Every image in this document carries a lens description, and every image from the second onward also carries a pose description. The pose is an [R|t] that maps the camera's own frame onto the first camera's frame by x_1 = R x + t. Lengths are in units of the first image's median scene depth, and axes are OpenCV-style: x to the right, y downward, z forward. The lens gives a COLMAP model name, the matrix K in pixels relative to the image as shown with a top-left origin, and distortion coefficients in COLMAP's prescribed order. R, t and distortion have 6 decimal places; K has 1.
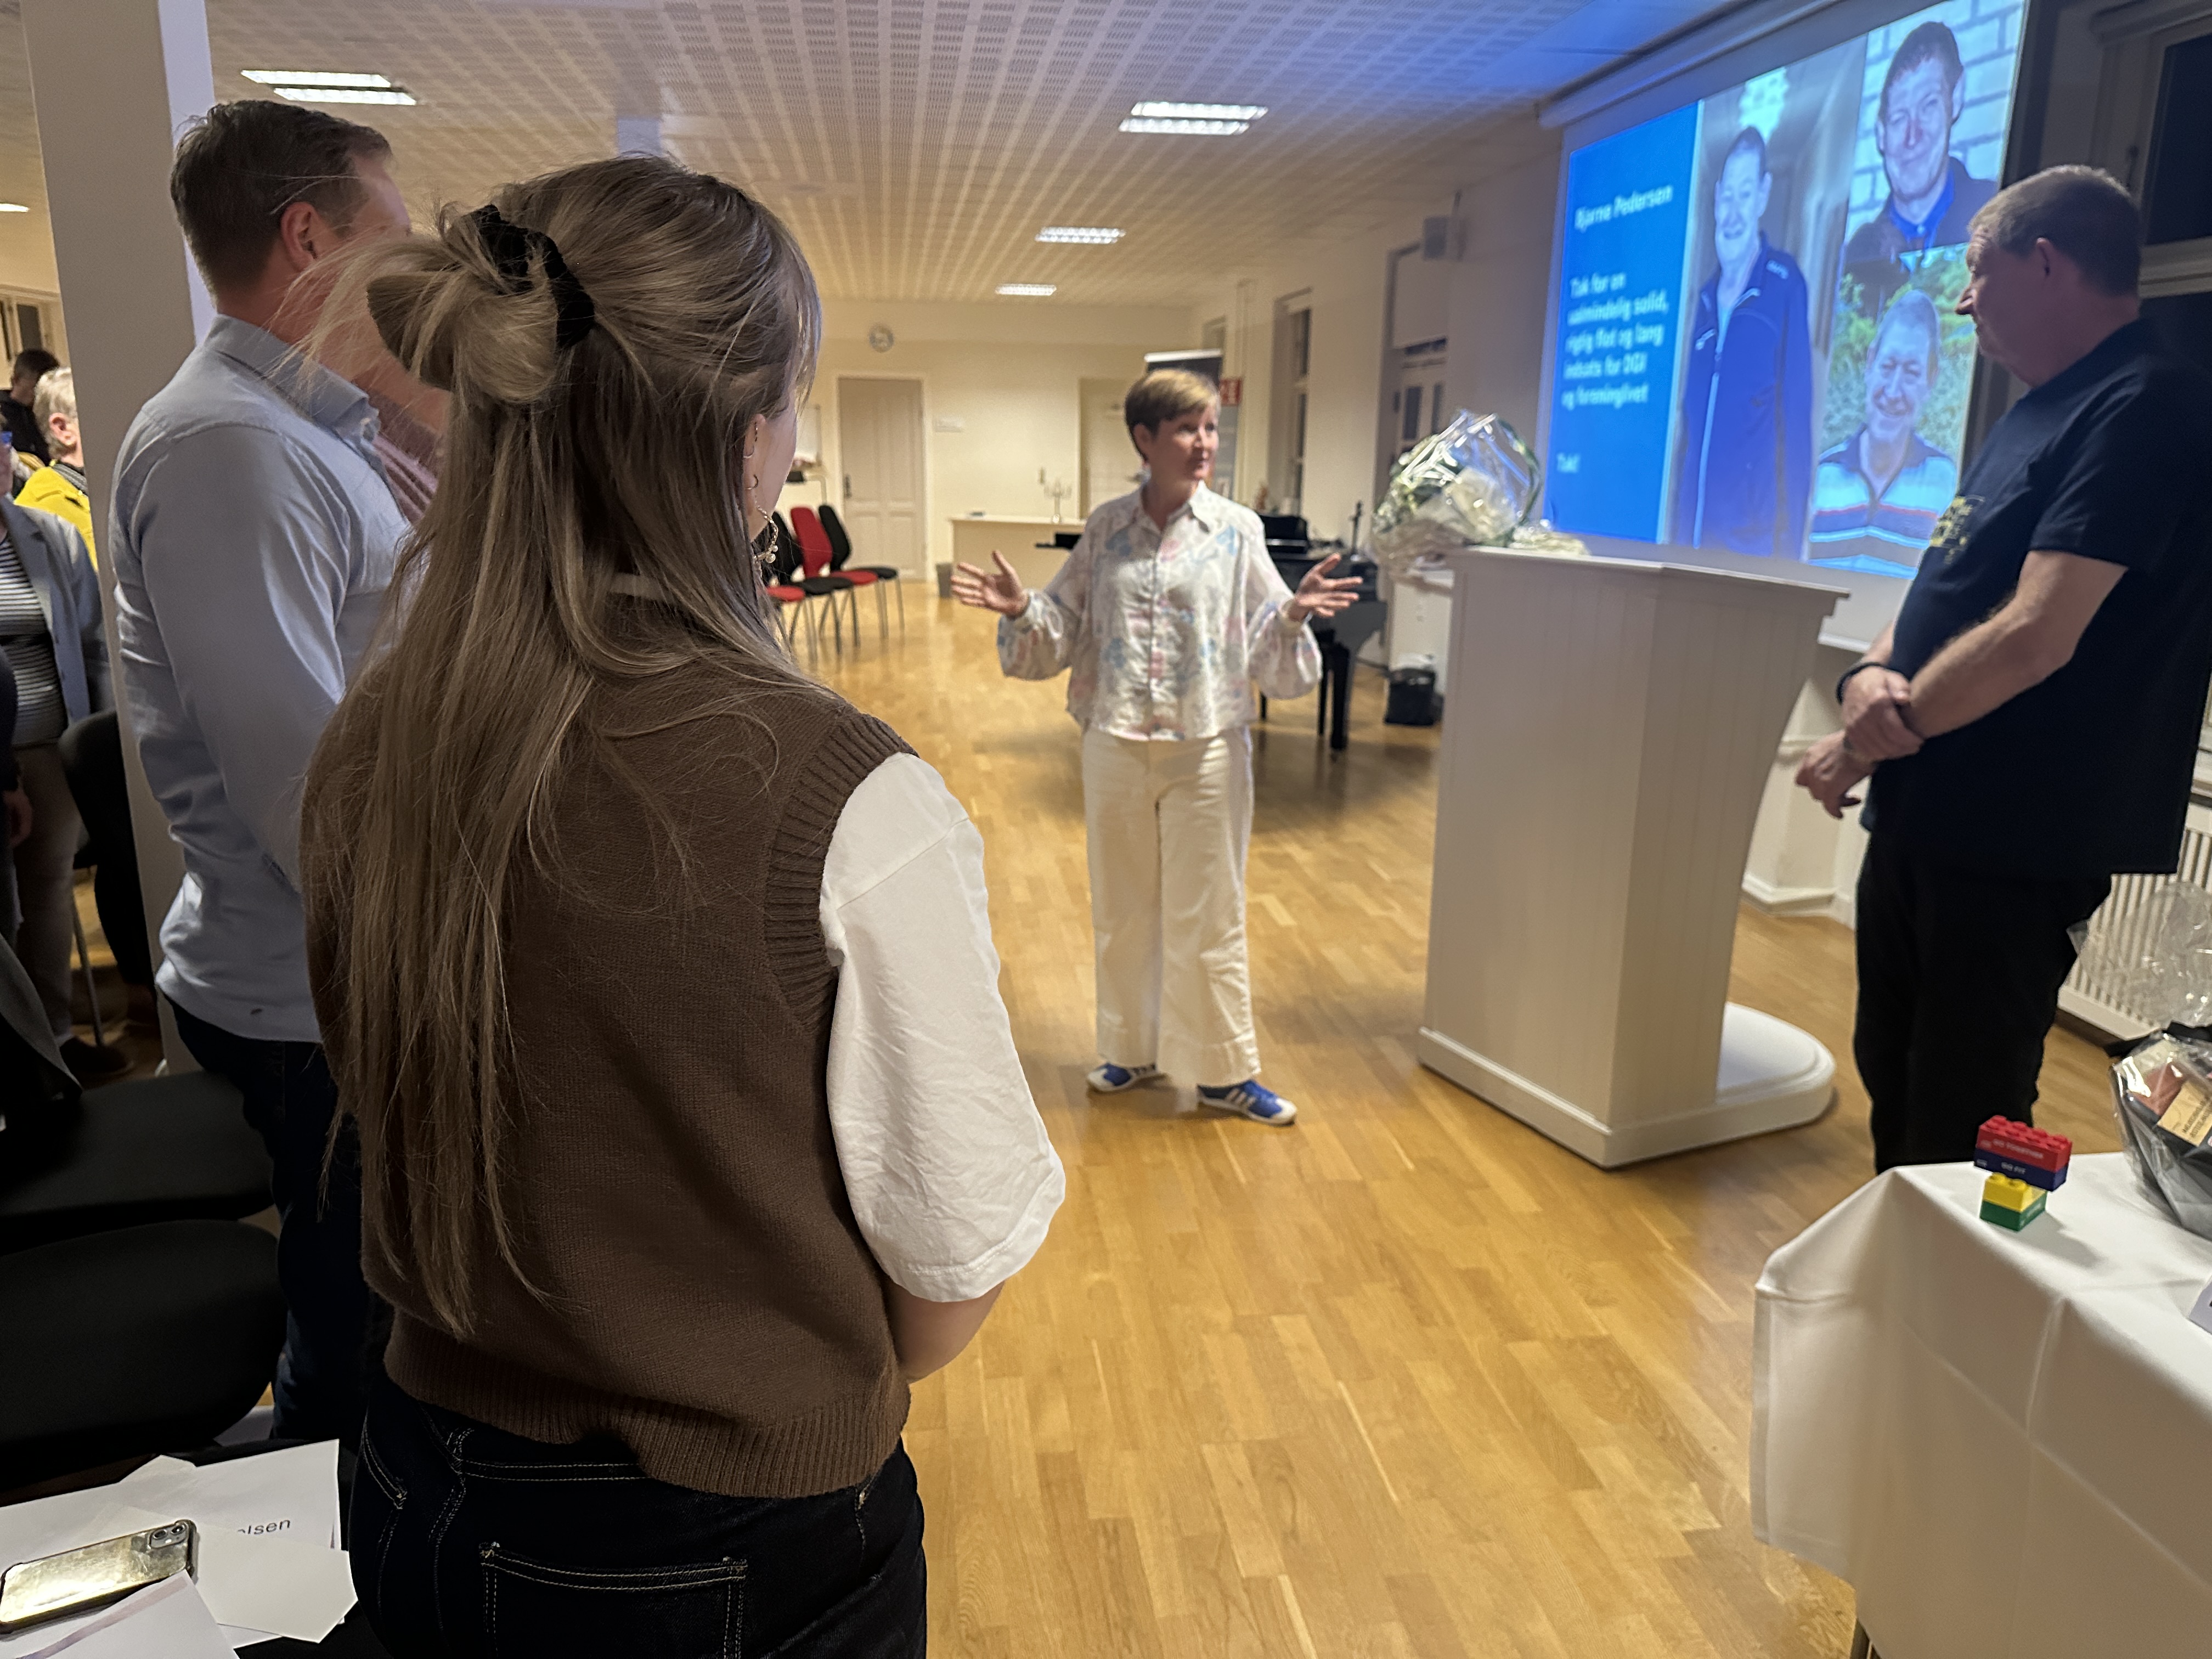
lens RADIAL K [[1568.4, 0, 1106.0], [0, 1568.4, 829.5], [0, 0, 1]] dist [0.057780, -0.061668]
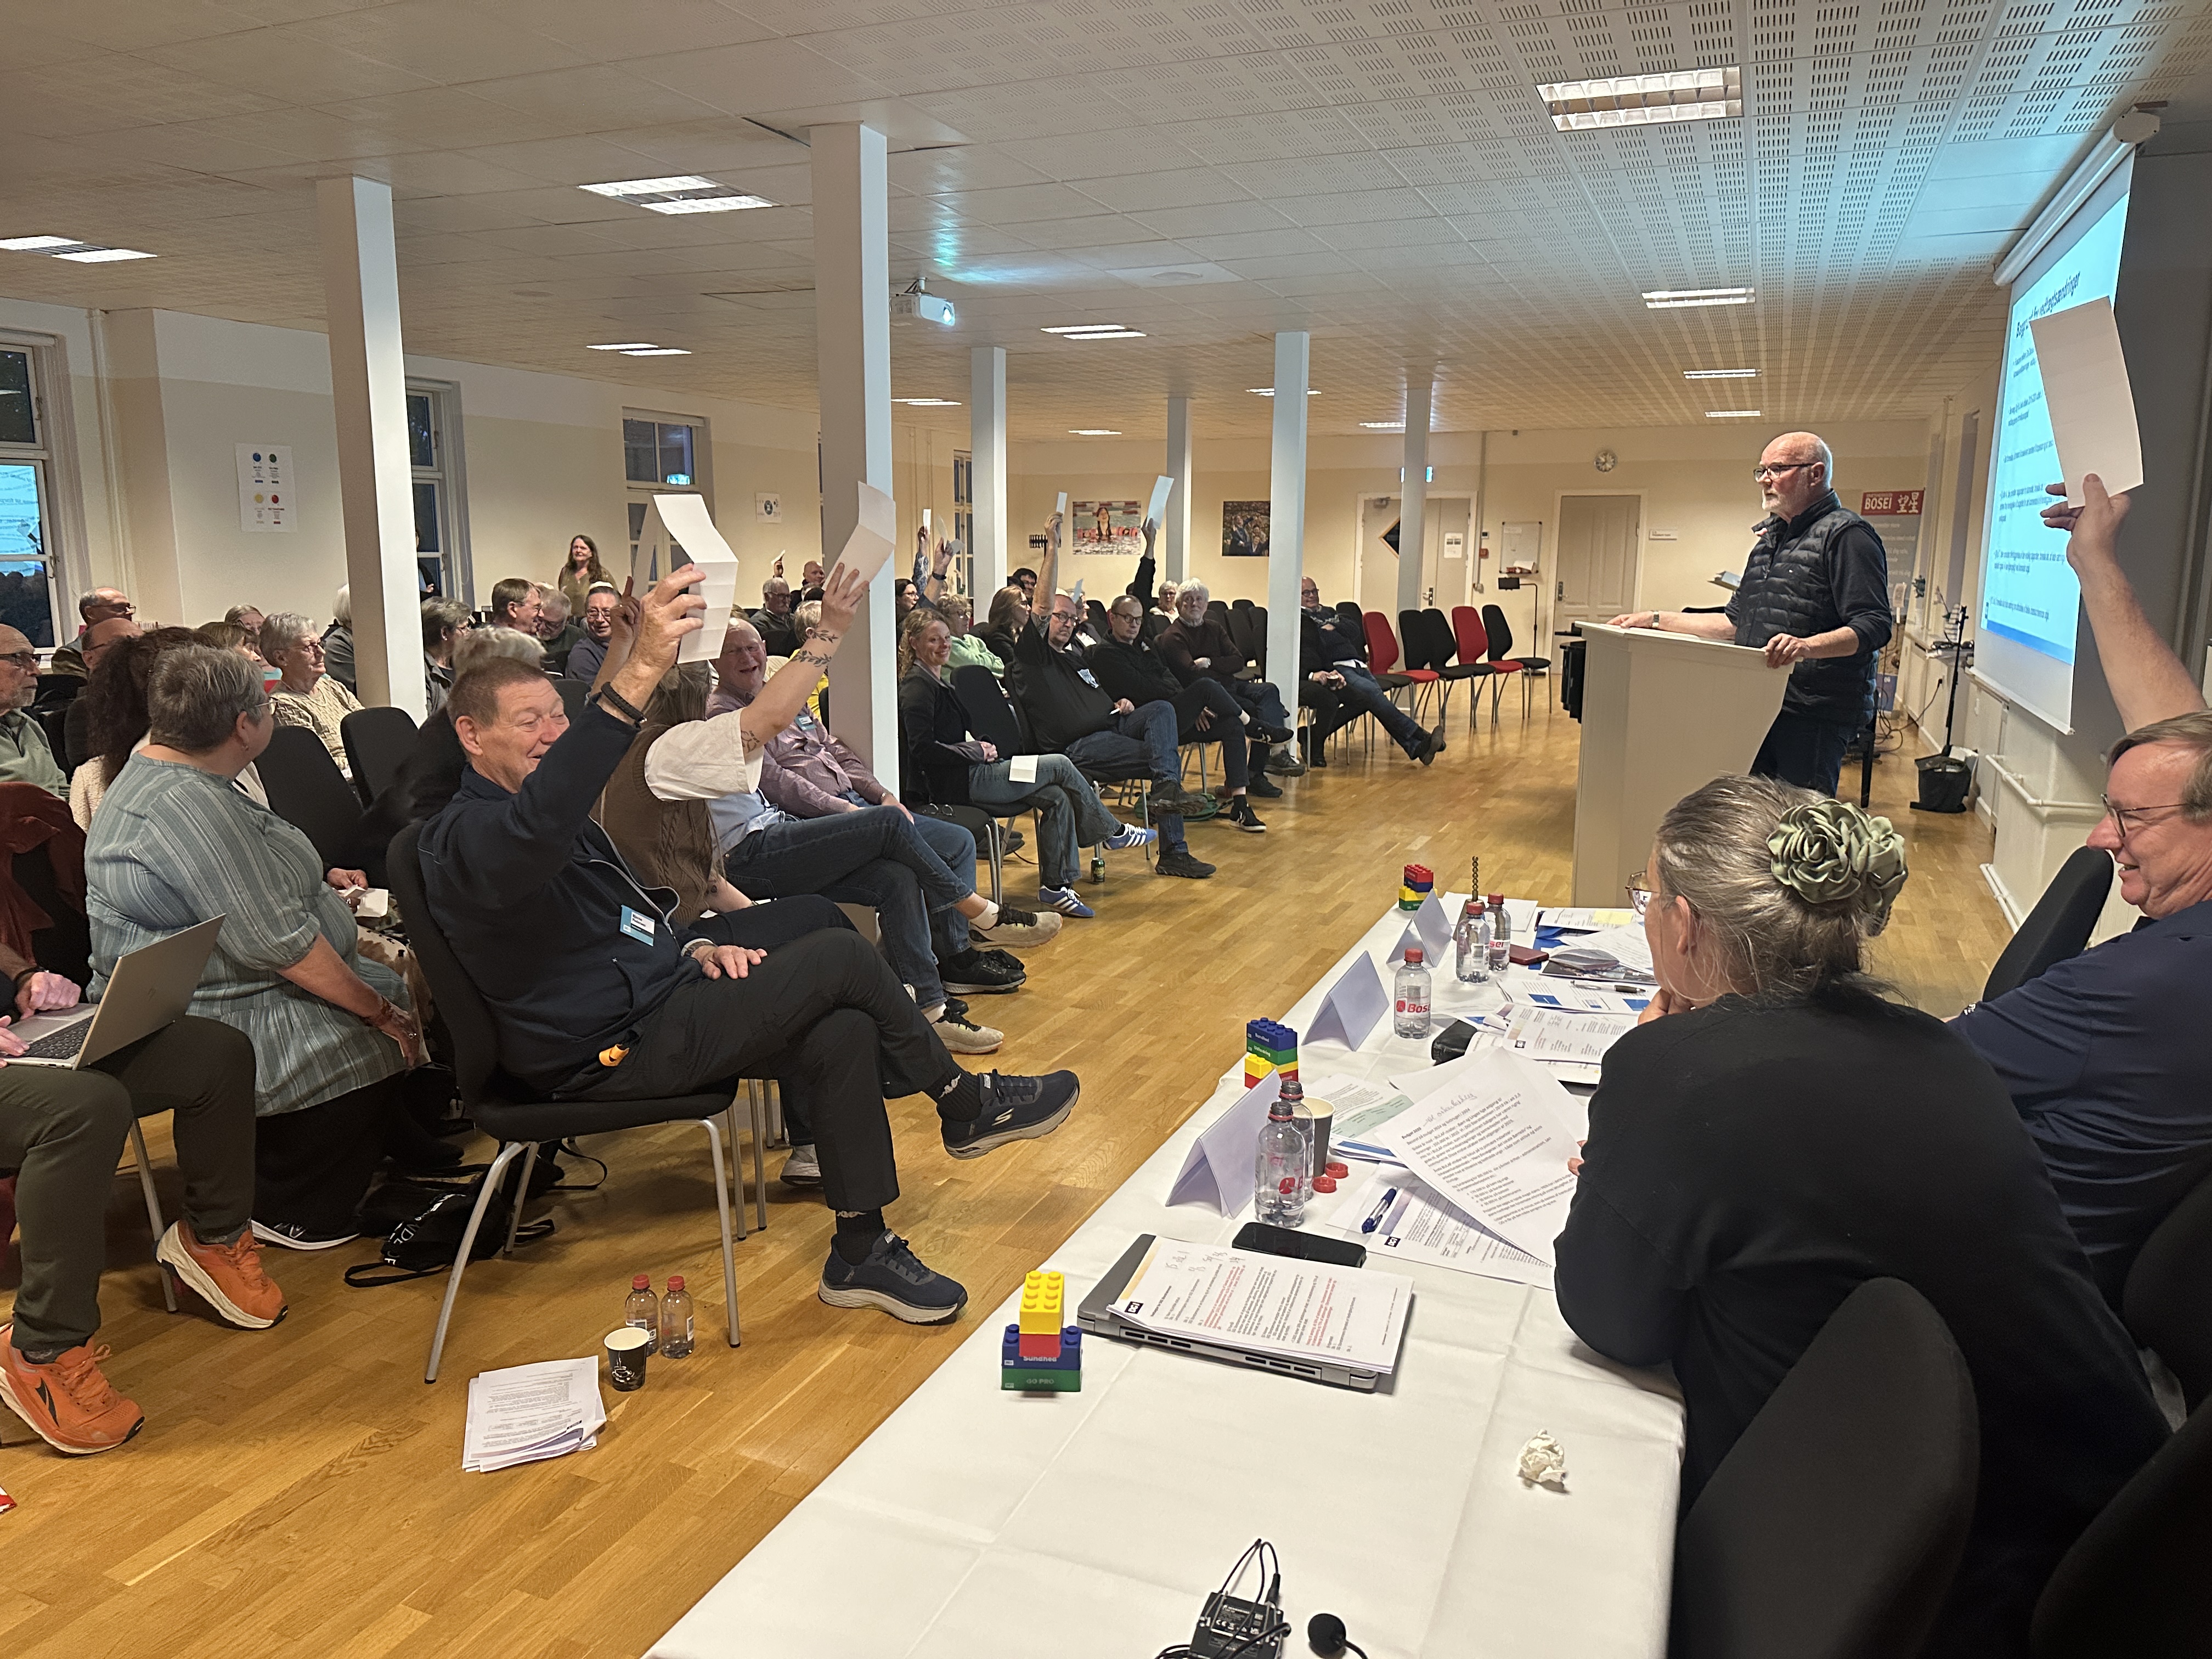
lens RADIAL K [[1568.4, 0, 1106.0], [0, 1568.4, 829.5], [0, 0, 1]] dist [0.057780, -0.061668]
pose [[0.863595, 0.077985, -0.498118, 0.184428], [-0.109829, 0.993338, -0.034897, 0.036238], [0.492078, 0.084844, 0.866407, -0.162744]]
